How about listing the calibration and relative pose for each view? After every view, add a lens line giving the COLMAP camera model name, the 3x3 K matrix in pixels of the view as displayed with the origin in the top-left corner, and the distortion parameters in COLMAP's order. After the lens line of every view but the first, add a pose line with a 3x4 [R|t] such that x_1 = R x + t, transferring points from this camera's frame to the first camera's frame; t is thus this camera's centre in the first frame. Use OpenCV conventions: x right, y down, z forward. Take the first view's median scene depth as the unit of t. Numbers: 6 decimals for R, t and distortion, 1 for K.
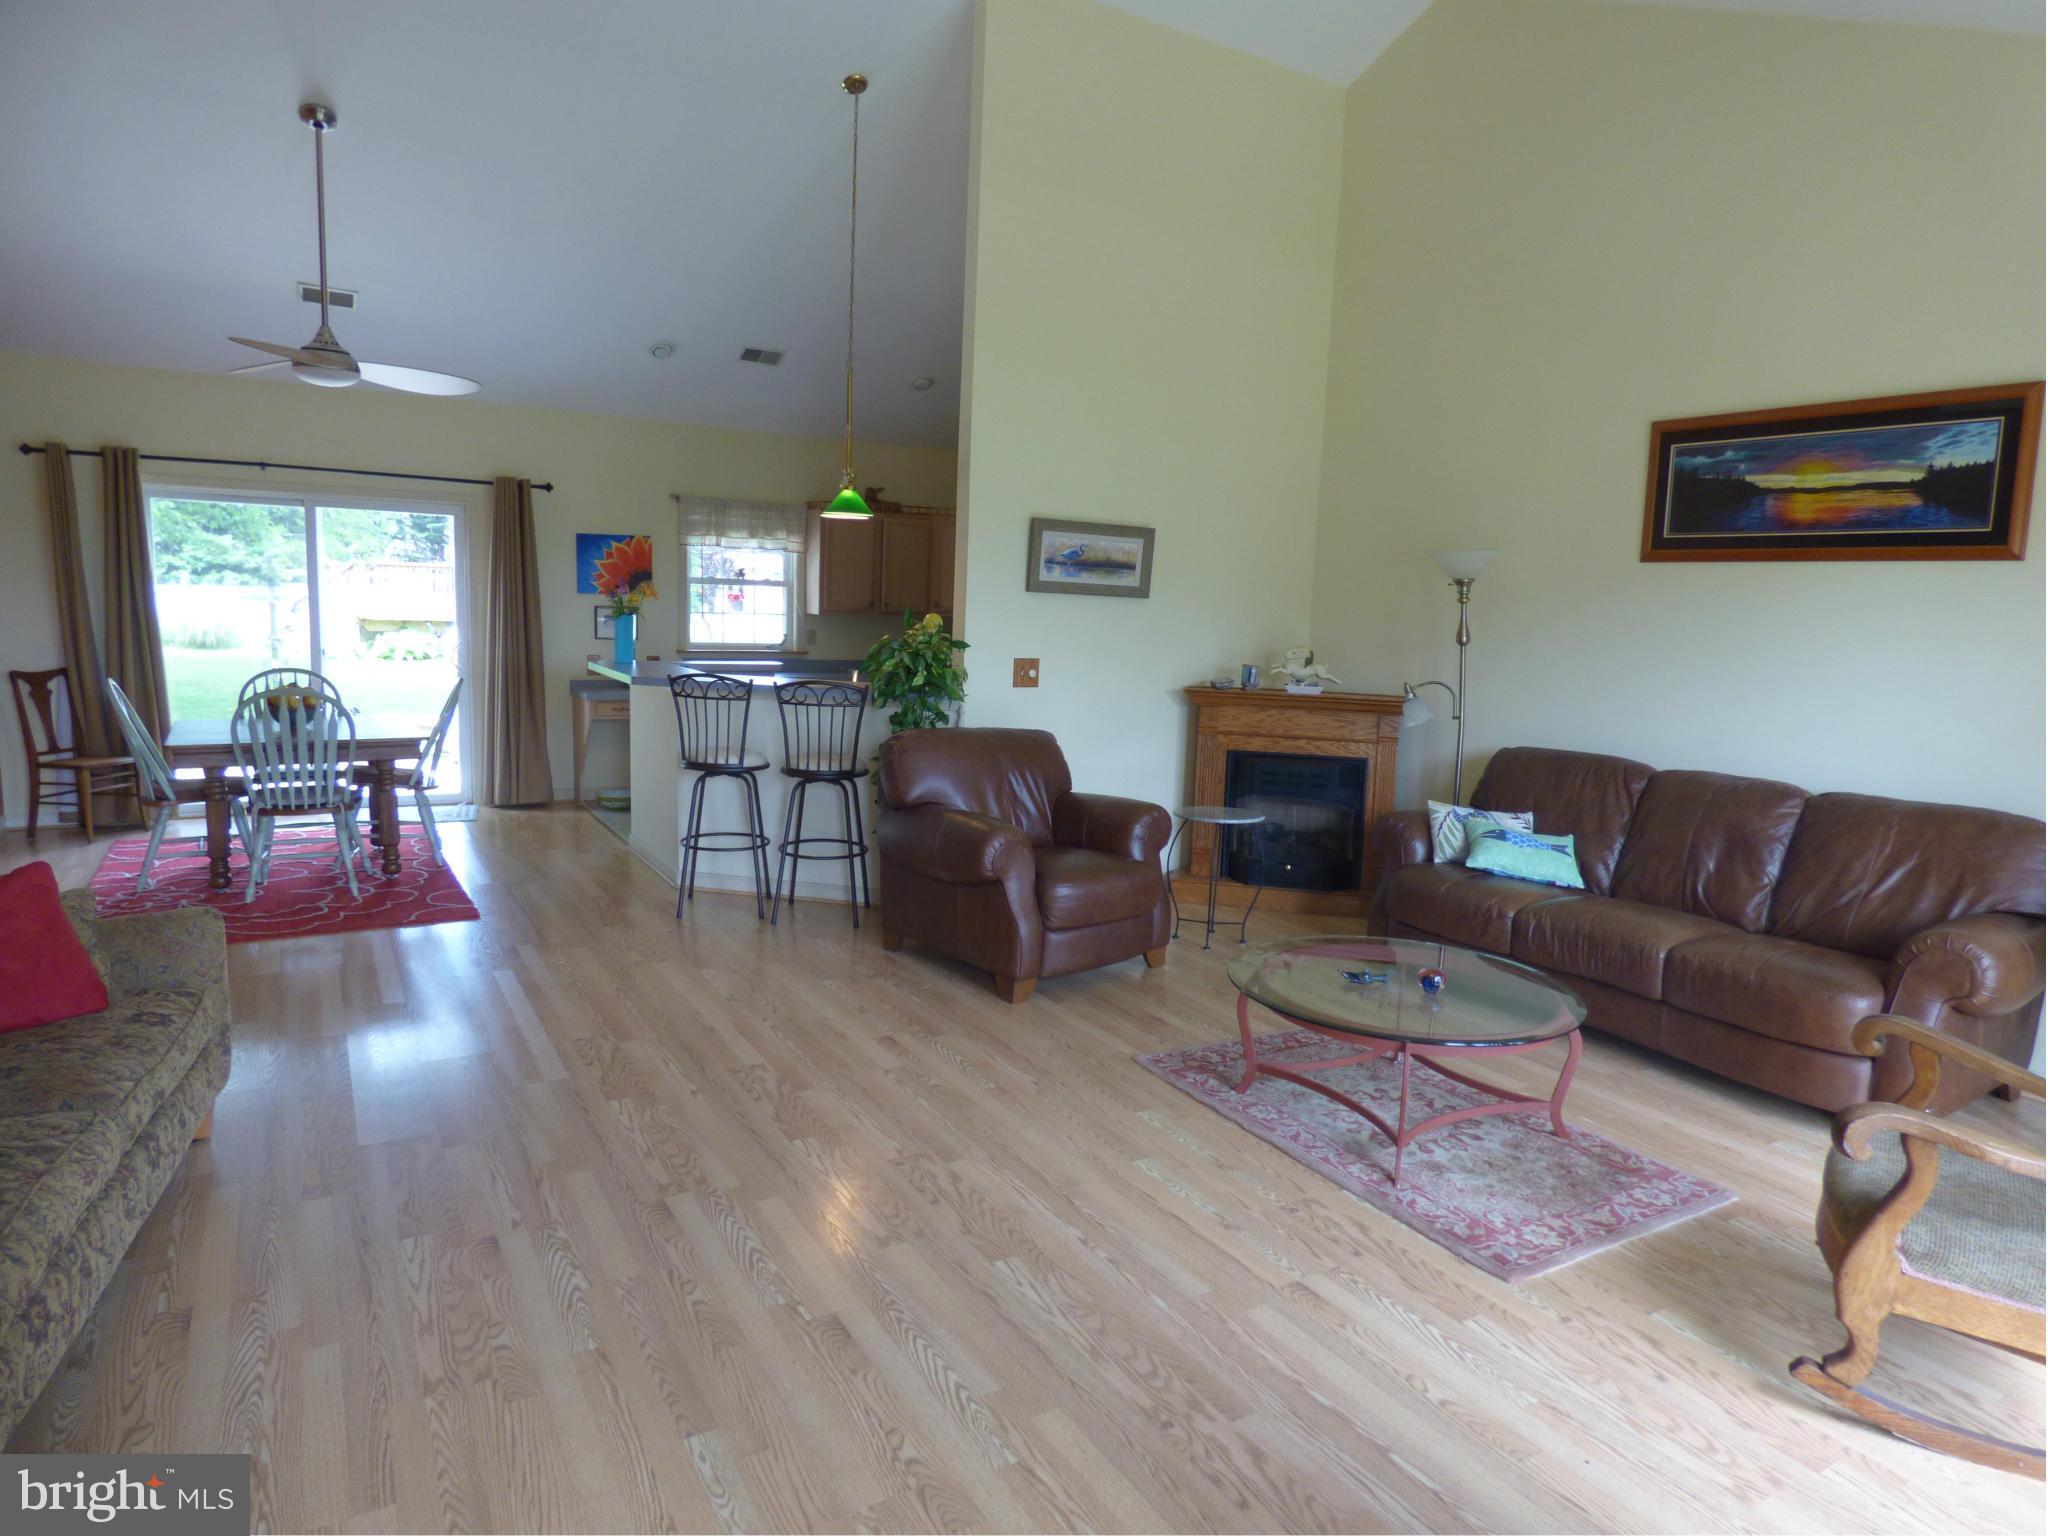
lens RADIAL K [[1223.6, 0, 1038.6], [0, 1223.6, 760.1], [0, 0, 1]] dist [-0.001426, -0.019146]
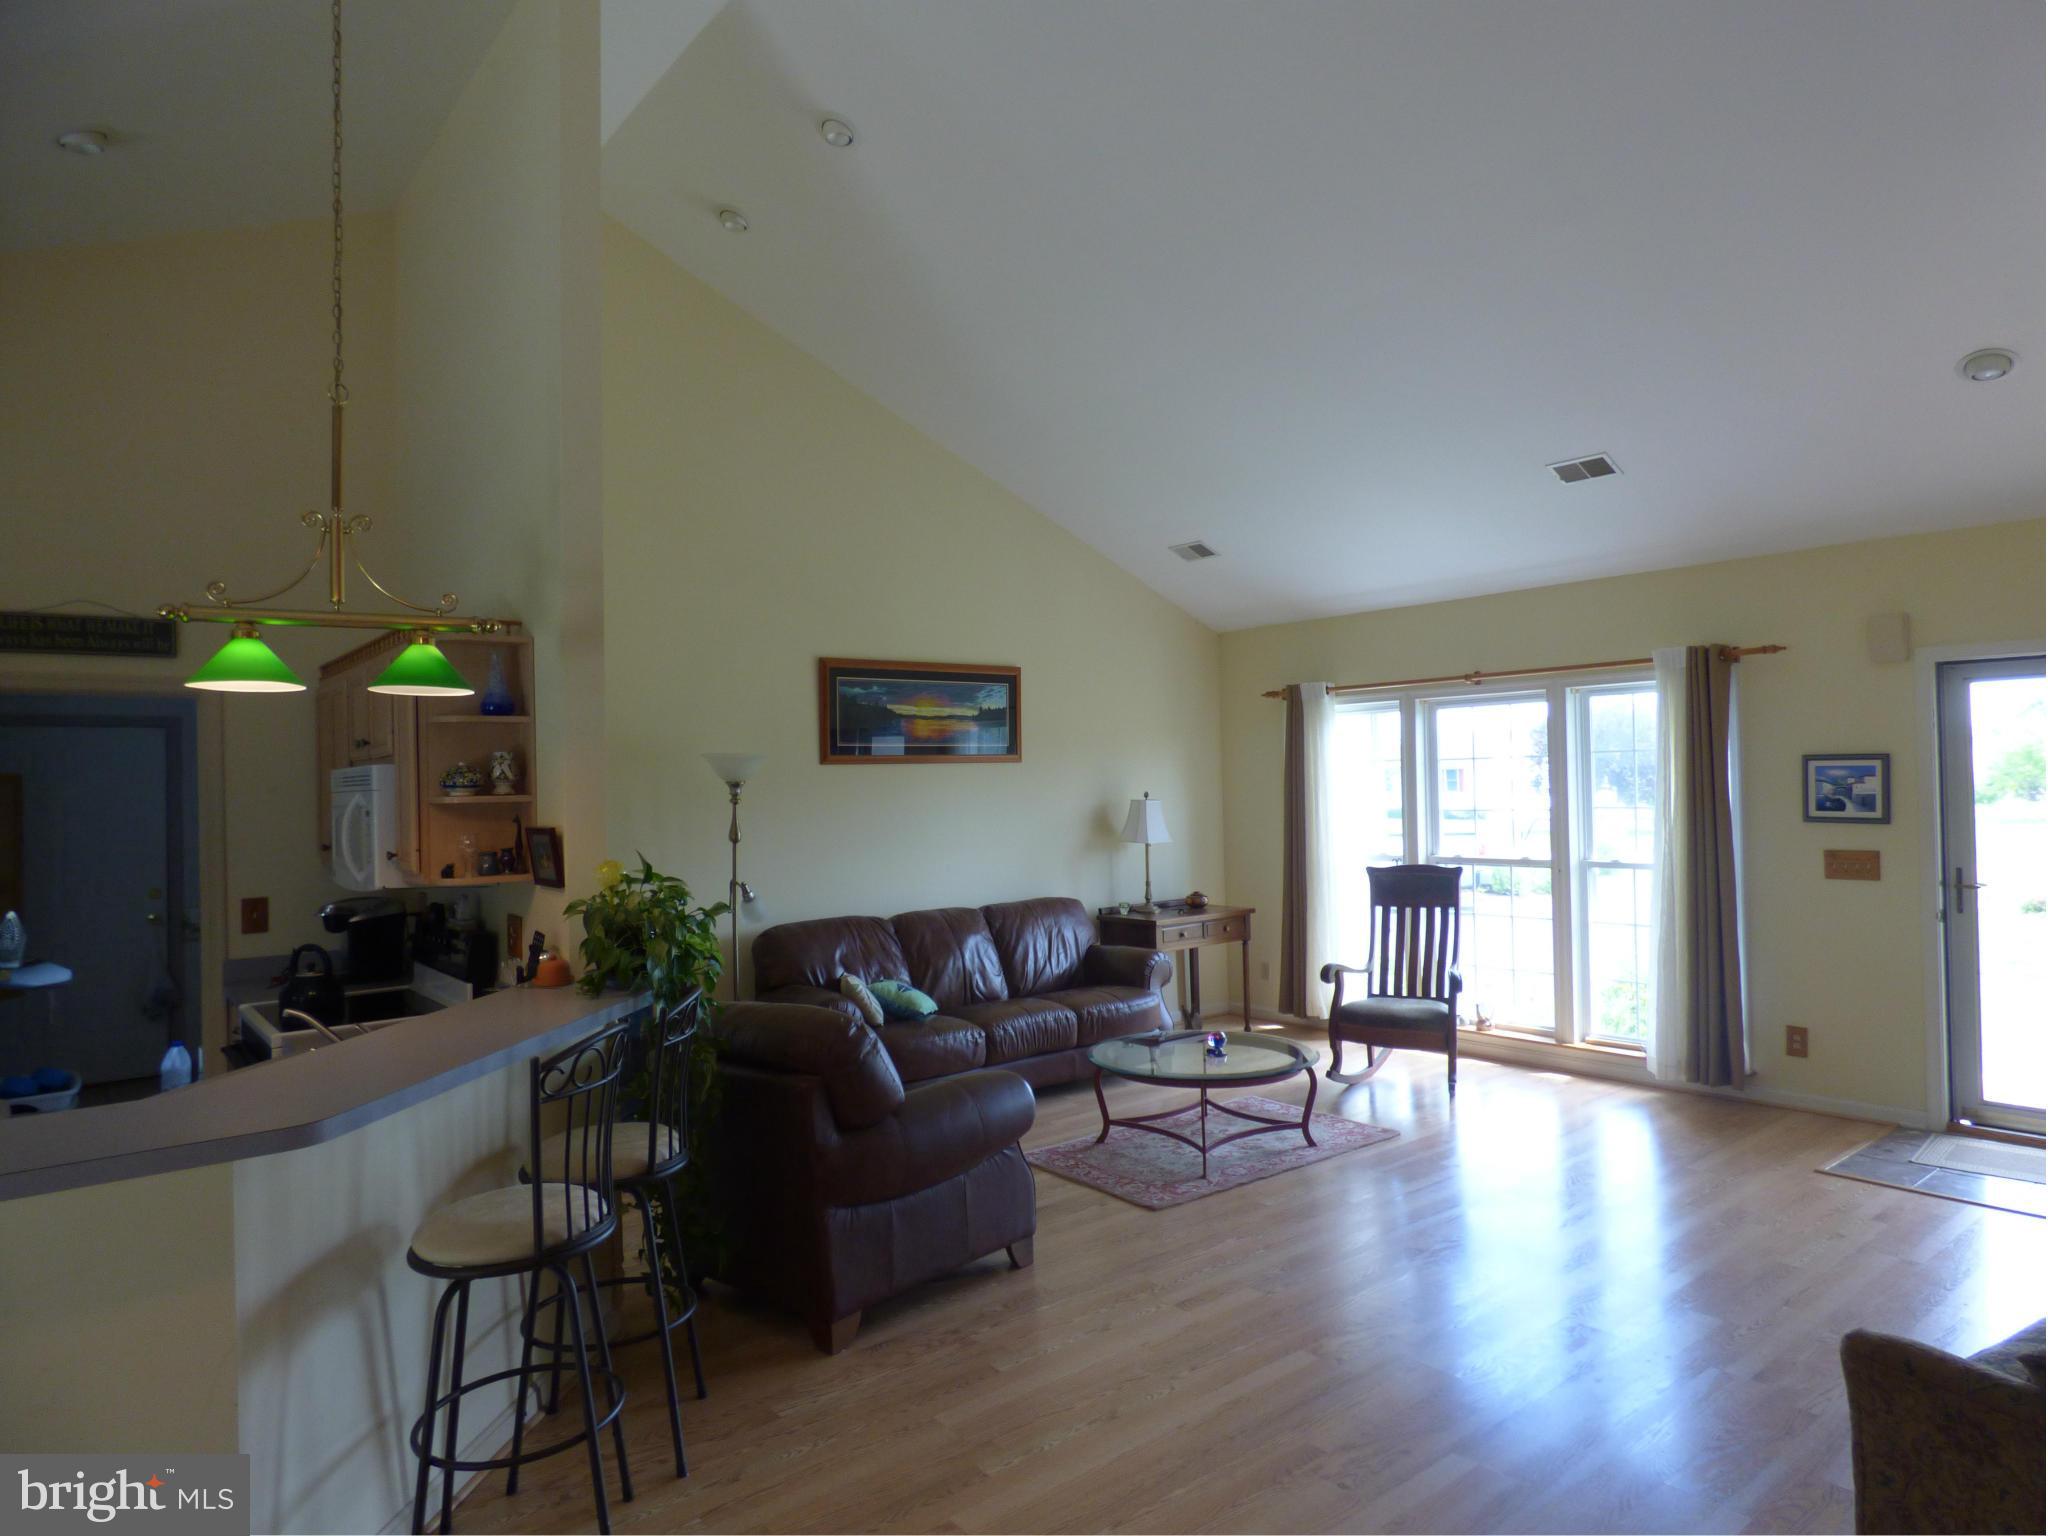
lens RADIAL K [[1224.0, 0, 1024.0], [0, 1224.0, 768.0], [0, 0, 1]] dist [0.004100, 0.000812]
pose [[-0.119742, -0.023195, 0.992534, -0.909366], [0.146940, 0.988303, 0.040823, -0.200384], [-0.981871, 0.150731, -0.114934, 1.051323]]
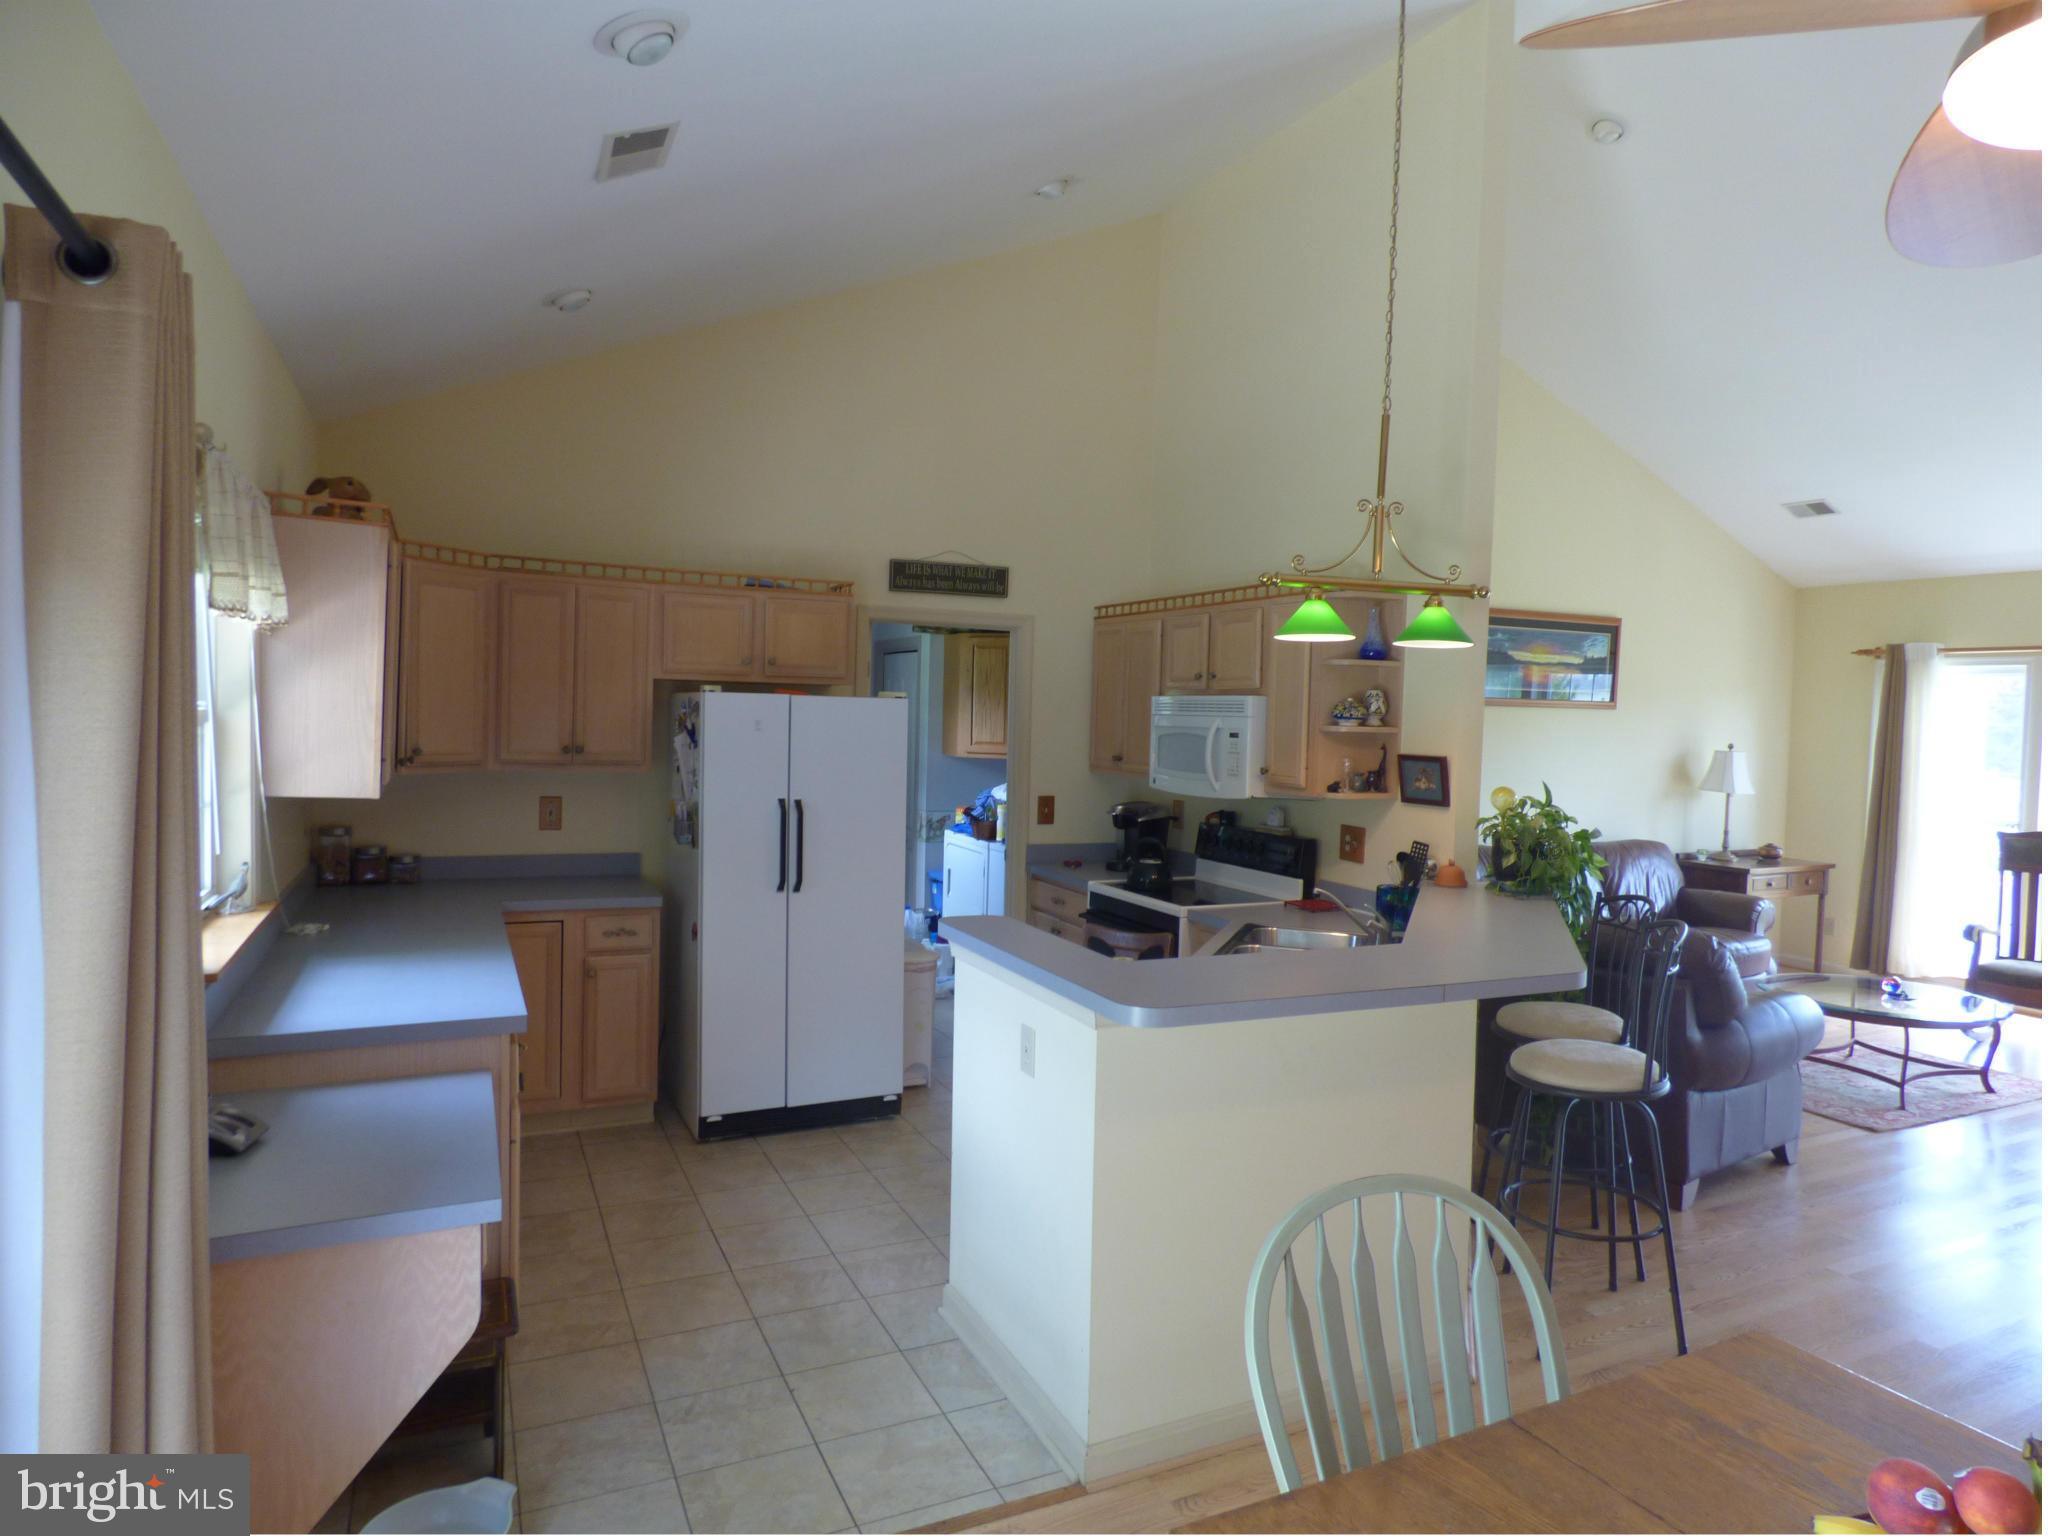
lens RADIAL K [[1223.6, 0, 1038.6], [0, 1223.6, 760.1], [0, 0, 1]] dist [-0.001426, -0.019146]
pose [[0.103959, -0.076077, 0.991668, -1.070769], [0.108467, 0.991990, 0.064731, -0.269240], [-0.988649, 0.100834, 0.111379, 1.478409]]
